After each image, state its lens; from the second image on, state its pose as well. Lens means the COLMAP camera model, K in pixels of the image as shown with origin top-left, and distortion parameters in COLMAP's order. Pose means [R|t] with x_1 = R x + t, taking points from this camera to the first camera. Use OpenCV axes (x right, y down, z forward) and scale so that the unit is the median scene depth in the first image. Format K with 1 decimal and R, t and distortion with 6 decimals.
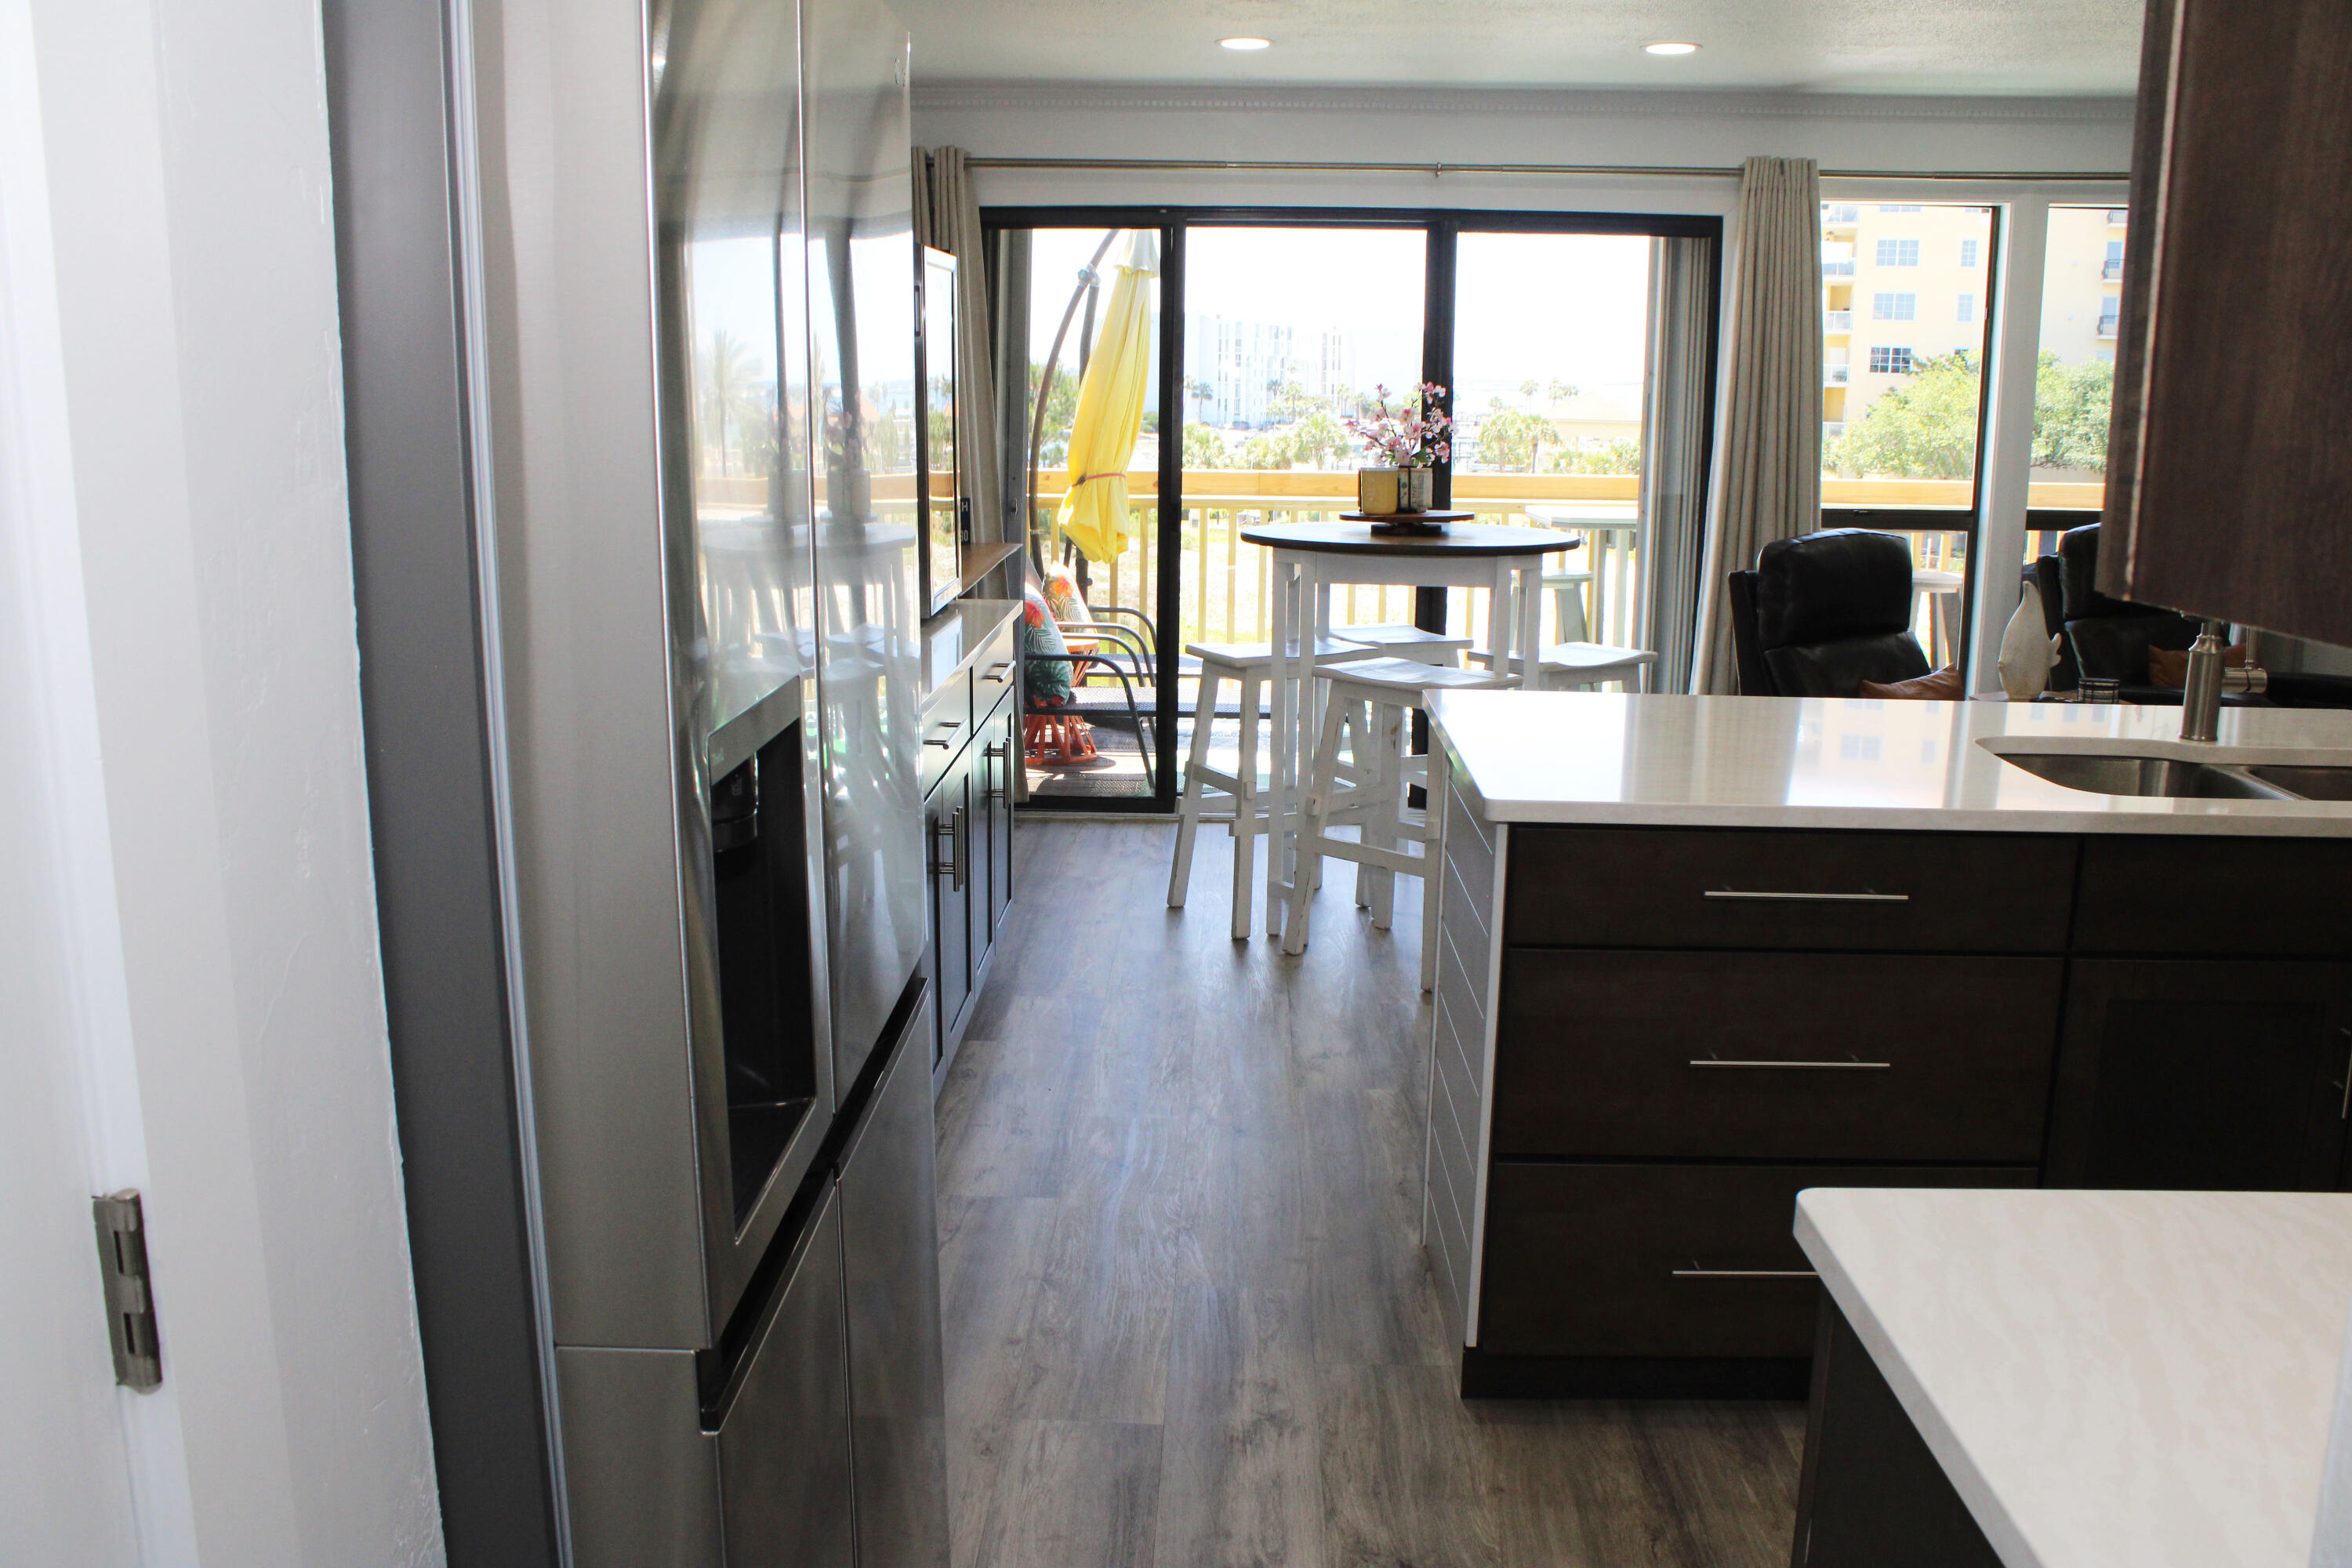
lens RADIAL K [[1947.2, 0, 1154.6], [0, 1947.2, 789.6], [0, 0, 1]] dist [-0.166579, 0.144281]
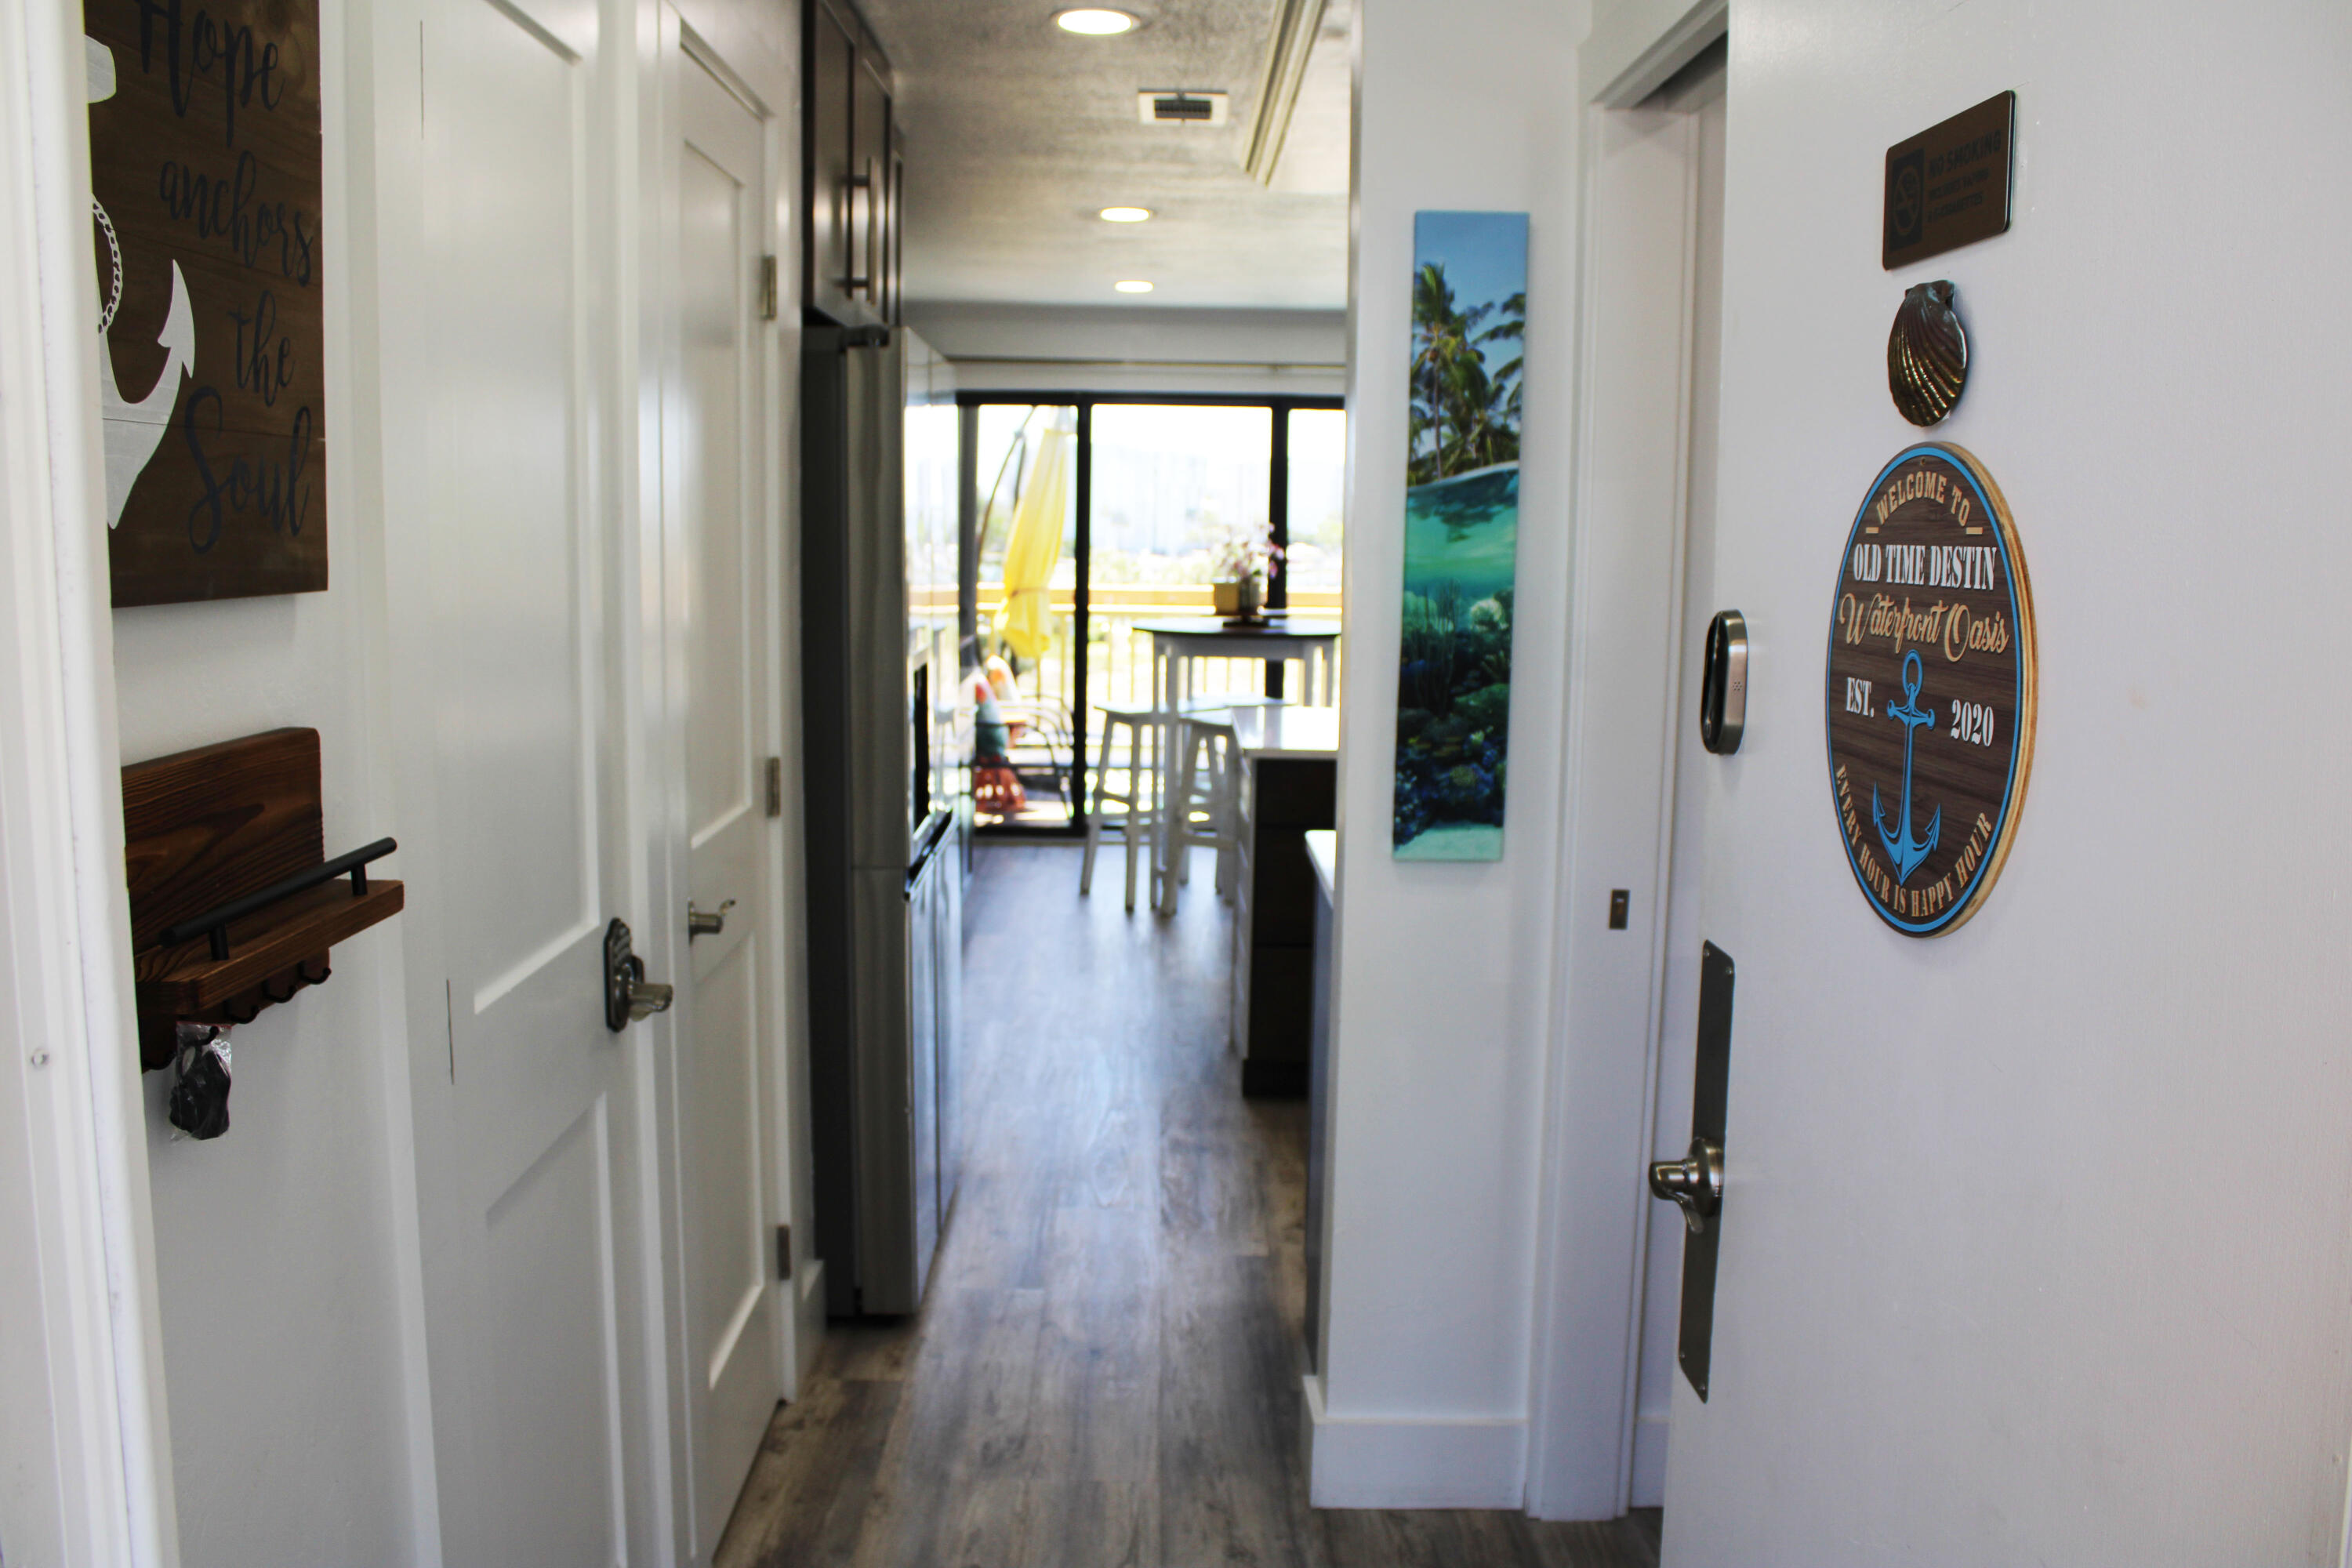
lens RADIAL K [[1947.2, 0, 1154.6], [0, 1947.2, 789.6], [0, 0, 1]] dist [-0.166579, 0.144281]
pose [[0.999168, -0.001259, 0.040774, 0.002587], [0.003870, 0.997941, -0.064015, 0.056333], [-0.040609, 0.064119, 0.997116, -0.296964]]
